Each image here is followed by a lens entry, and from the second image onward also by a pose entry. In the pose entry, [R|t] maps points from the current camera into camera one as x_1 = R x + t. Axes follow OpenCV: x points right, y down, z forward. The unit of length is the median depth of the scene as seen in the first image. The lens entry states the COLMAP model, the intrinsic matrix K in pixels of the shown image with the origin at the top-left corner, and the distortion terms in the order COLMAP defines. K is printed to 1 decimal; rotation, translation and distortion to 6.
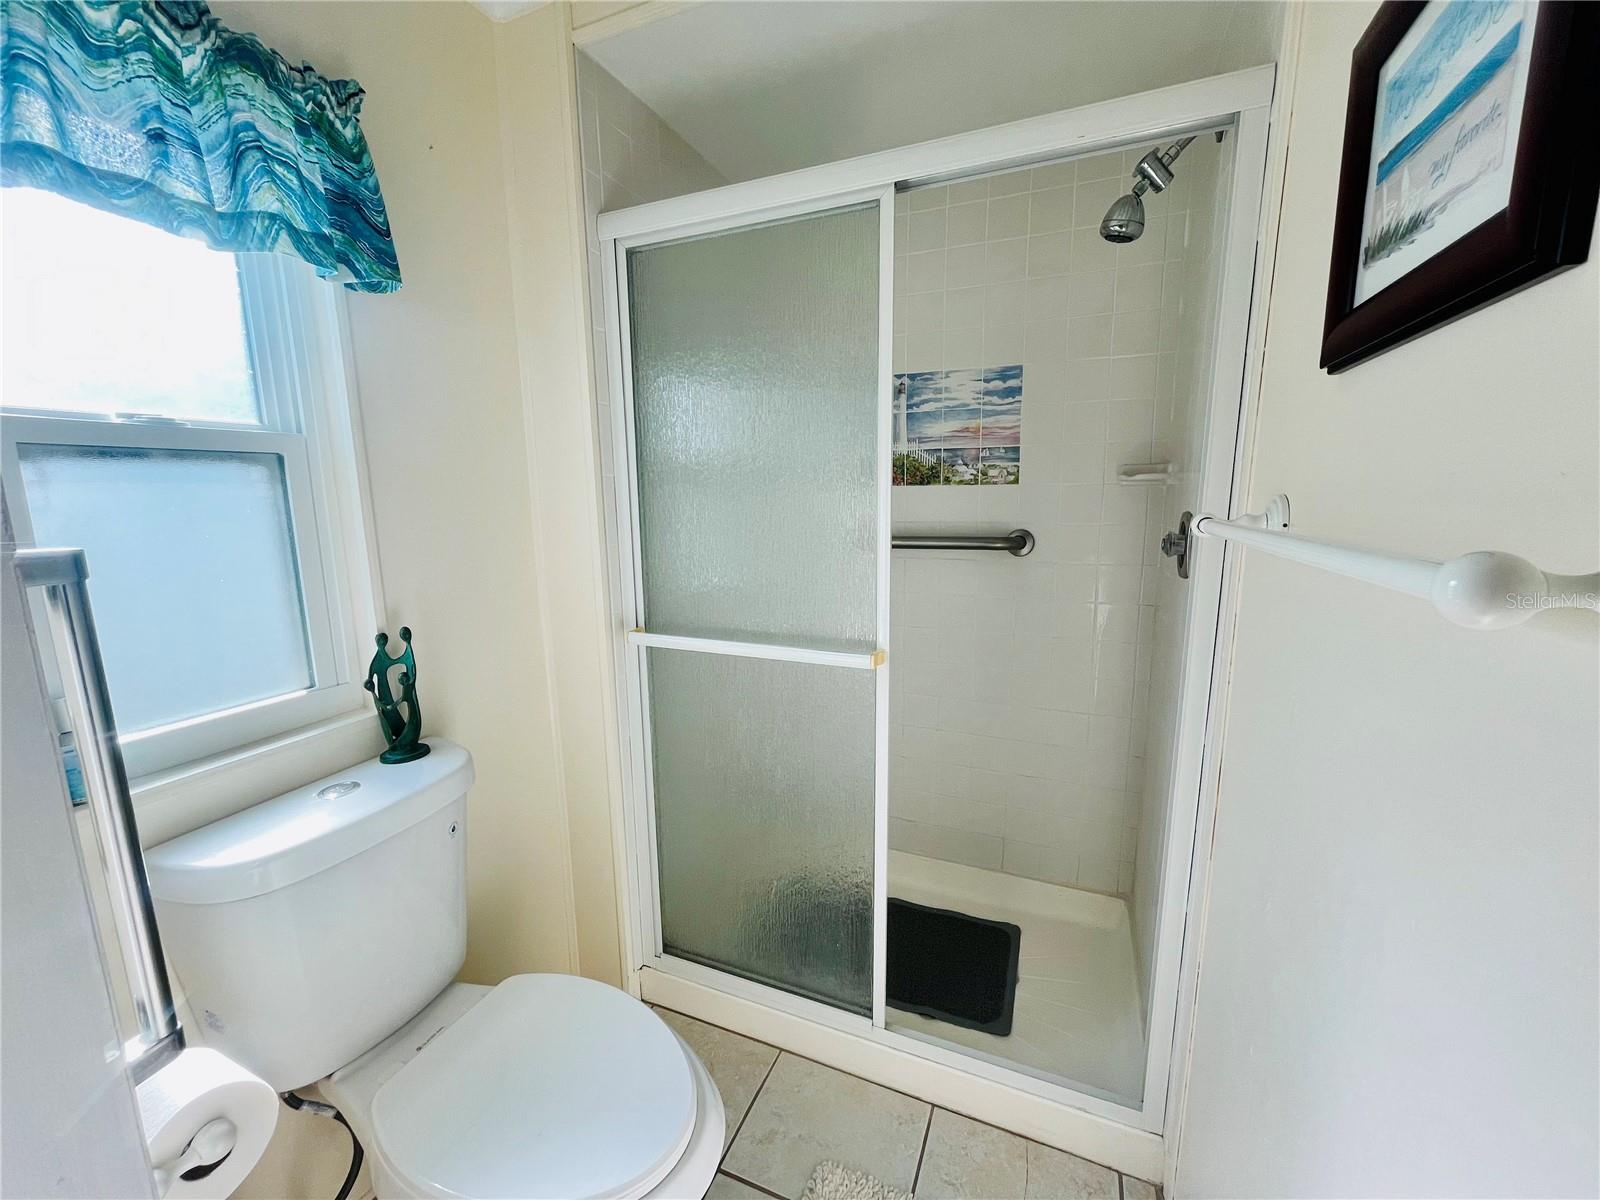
lens RADIAL K [[647.5, 0, 796.4], [0, 647.5, 604.5], [0, 0, 1]] dist [-0.002664, 0.000094]
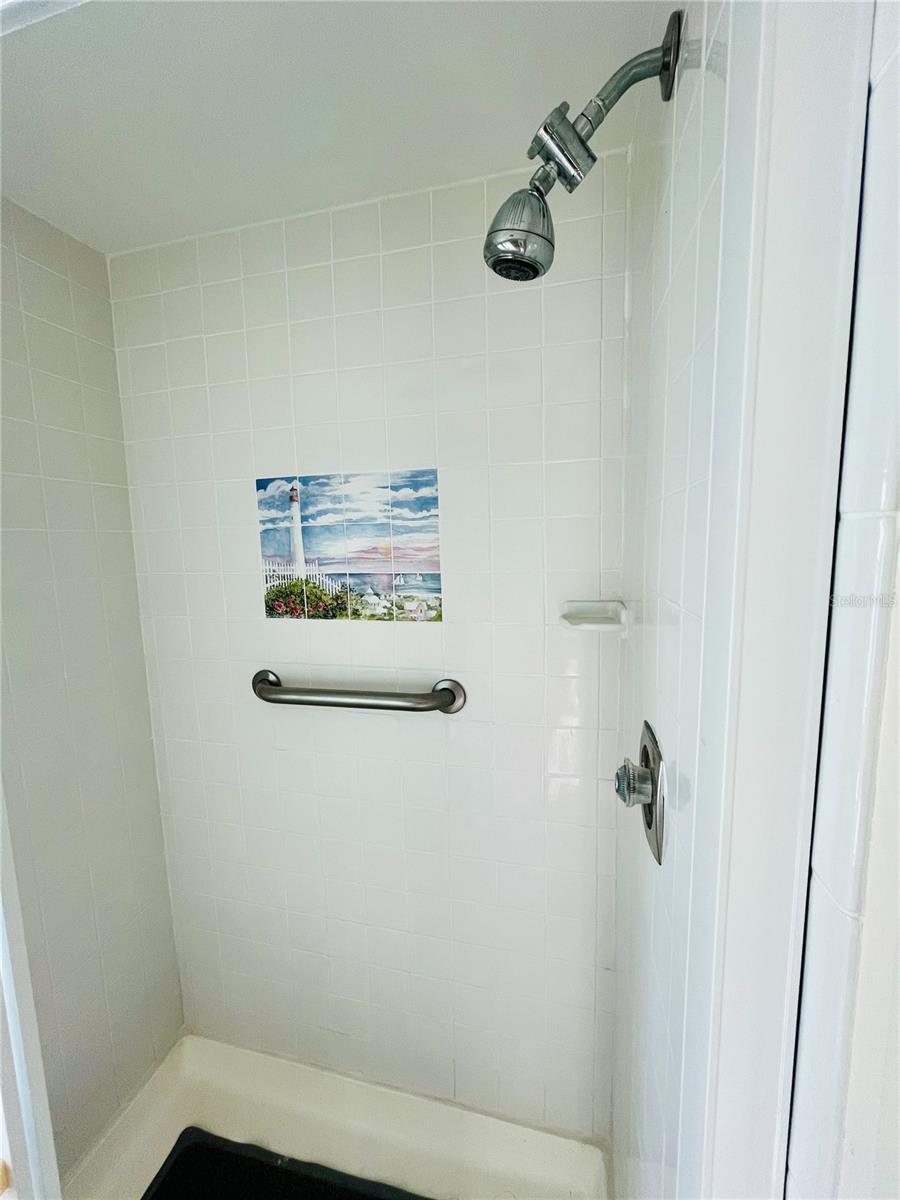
lens RADIAL K [[485.6, 0, 450.7], [0, 485.6, 600.8], [0, 0, 1]] dist [-0.002664, 0.000094]
pose [[0.986118, -0.028191, 0.163634, 0.257503], [0.037669, 0.997770, -0.055109, -0.176448], [-0.161715, 0.060508, 0.984981, 0.427327]]
